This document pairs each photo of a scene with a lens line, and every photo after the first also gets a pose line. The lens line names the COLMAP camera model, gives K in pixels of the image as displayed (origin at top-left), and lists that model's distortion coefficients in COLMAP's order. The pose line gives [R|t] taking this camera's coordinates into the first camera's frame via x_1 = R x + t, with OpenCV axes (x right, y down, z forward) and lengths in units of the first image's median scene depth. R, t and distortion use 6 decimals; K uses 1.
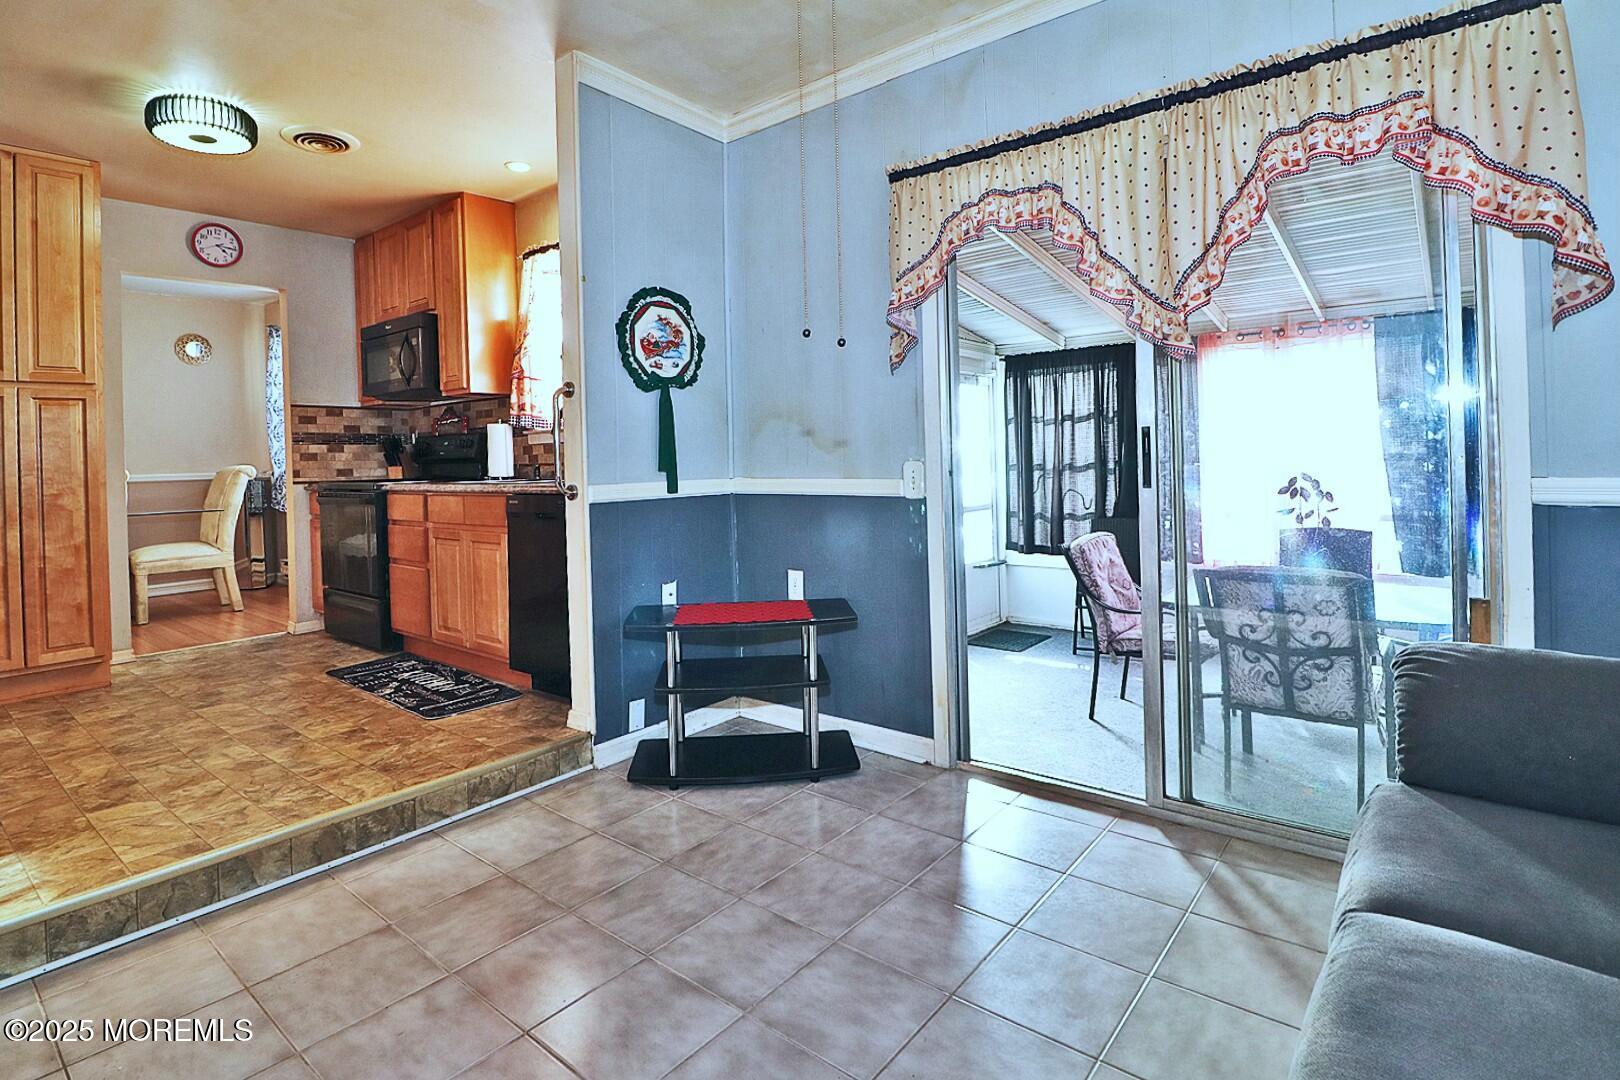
lens RADIAL K [[797.1, 0, 807.9], [0, 797.1, 468.1], [0, 0, 1]] dist [0.001152, -0.010505]
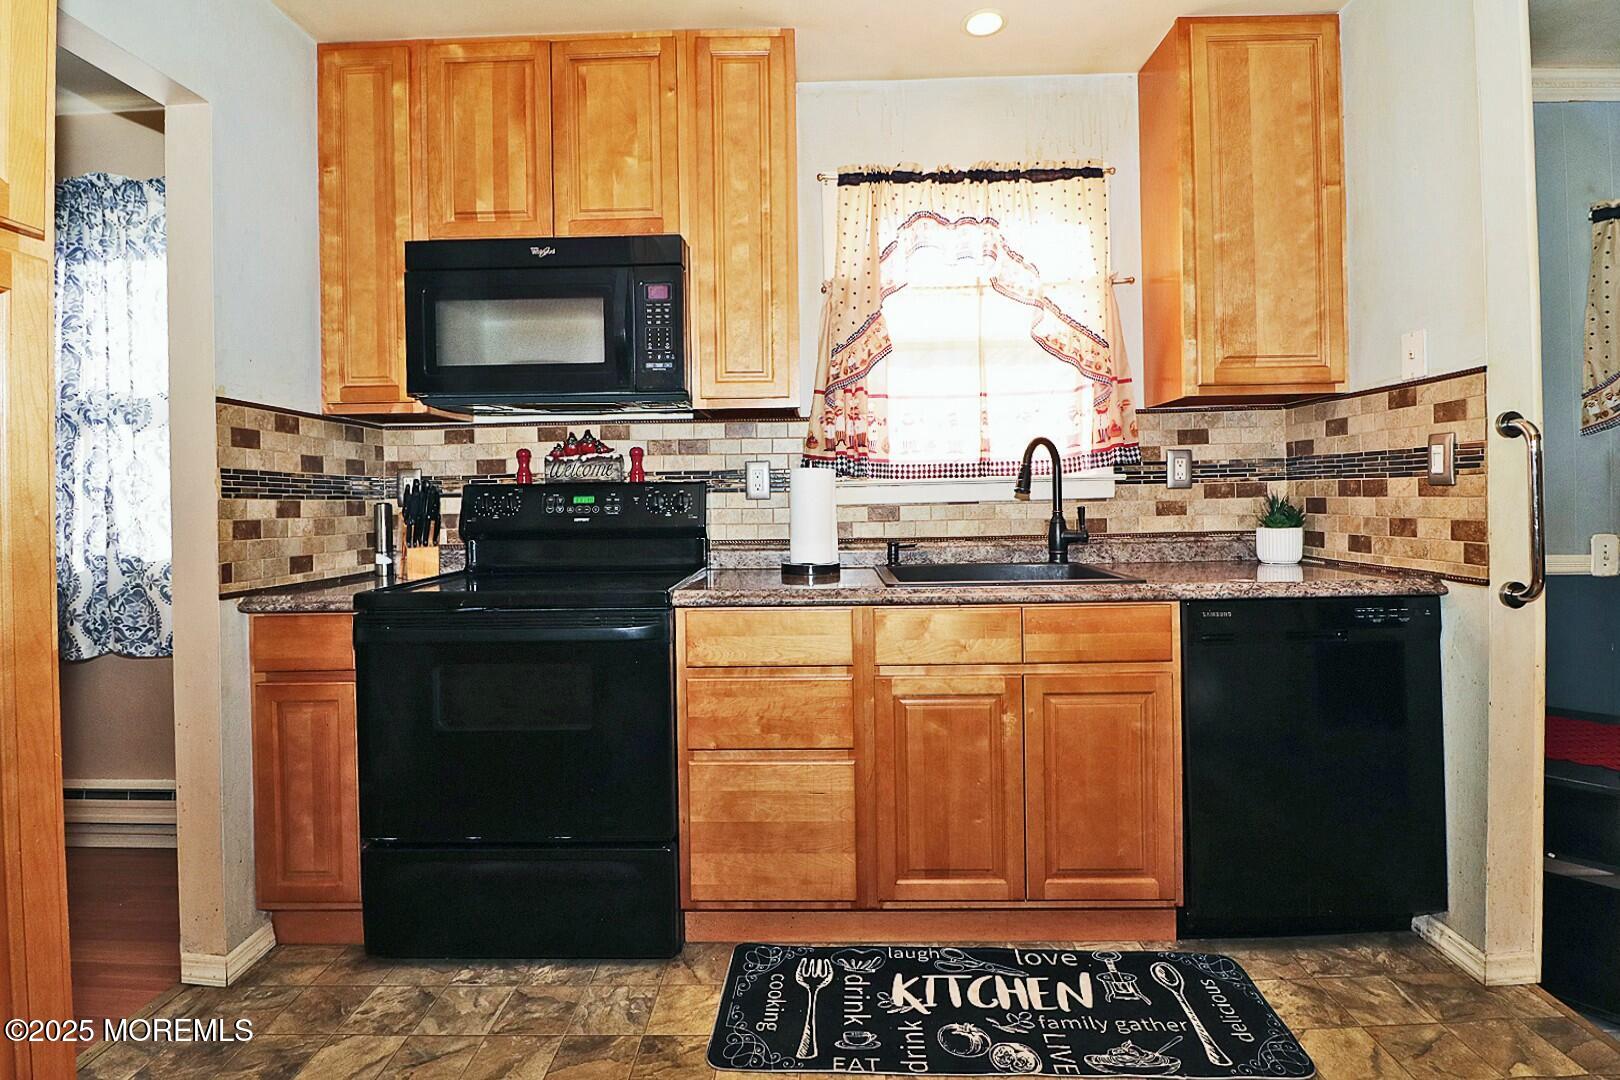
lens RADIAL K [[775.6, 0, 817.4], [0, 775.6, 500.3], [0, 0, 1]] dist [-0.001290, -0.010539]
pose [[0.791252, 0.011346, 0.611385, -0.705122], [0.005309, 0.999663, -0.025423, -0.019174], [-0.611467, 0.023362, 0.790925, 0.565753]]
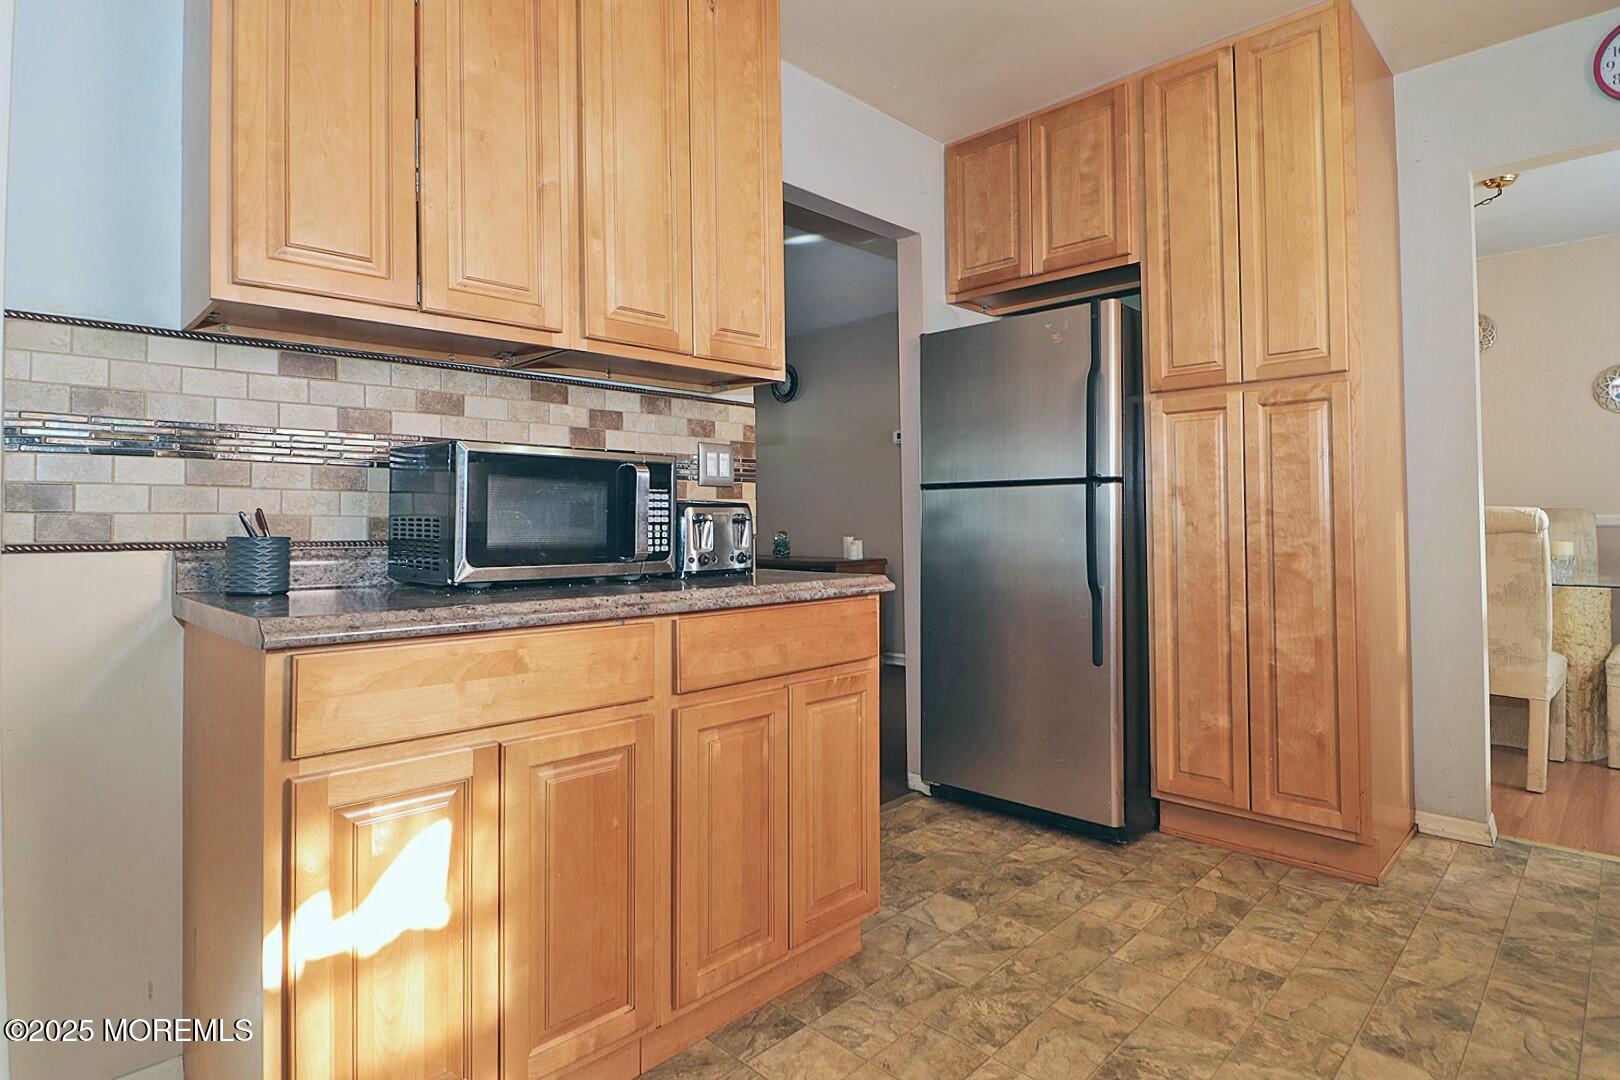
lens RADIAL K [[842.7, 0, 815.7], [0, 842.7, 507.9], [0, 0, 1]] dist [0.001793, -0.010455]
pose [[-0.081253, 0.011058, -0.996632, -0.197420], [0.002823, 0.999937, 0.010865, -0.009640], [0.996690, -0.001931, -0.081279, 0.536965]]
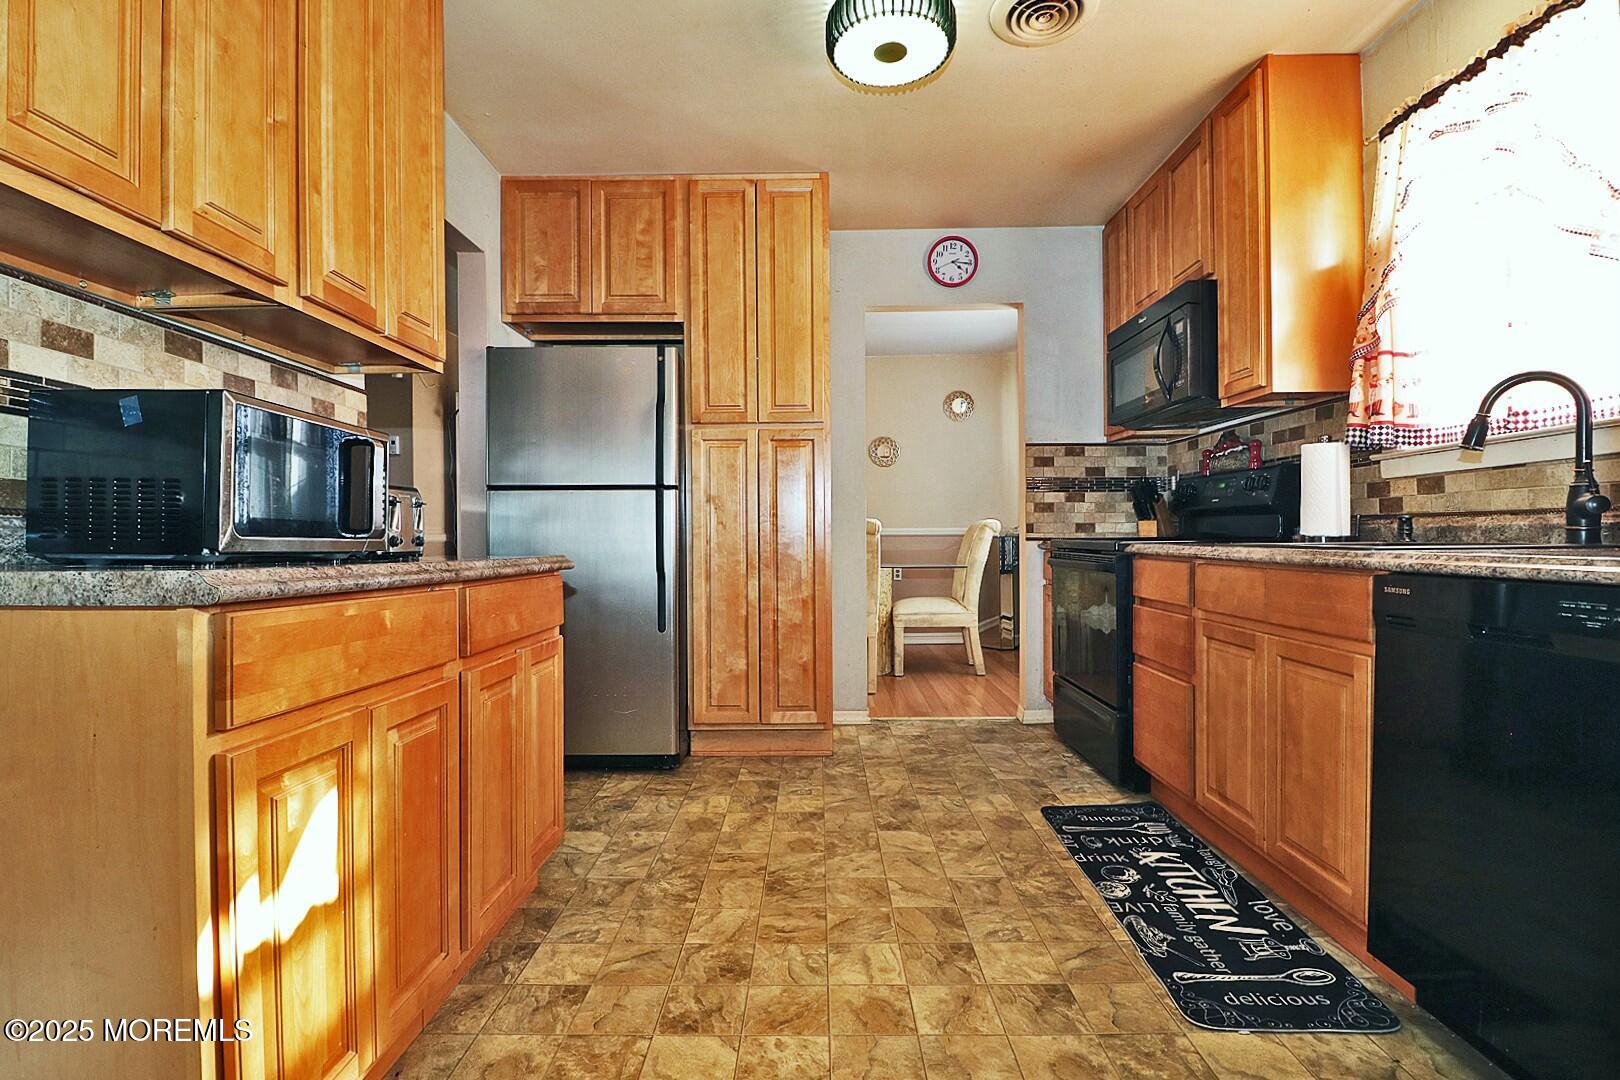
lens RADIAL K [[759.3, 0, 810.0], [0, 759.3, 540.0], [0, 0, 1]] dist [0.001653, -0.015885]
pose [[0.619117, 0.026103, -0.784865, -0.185683], [-0.017904, 0.999657, 0.019124, 0.009429], [0.785094, 0.002213, 0.619372, 0.370940]]
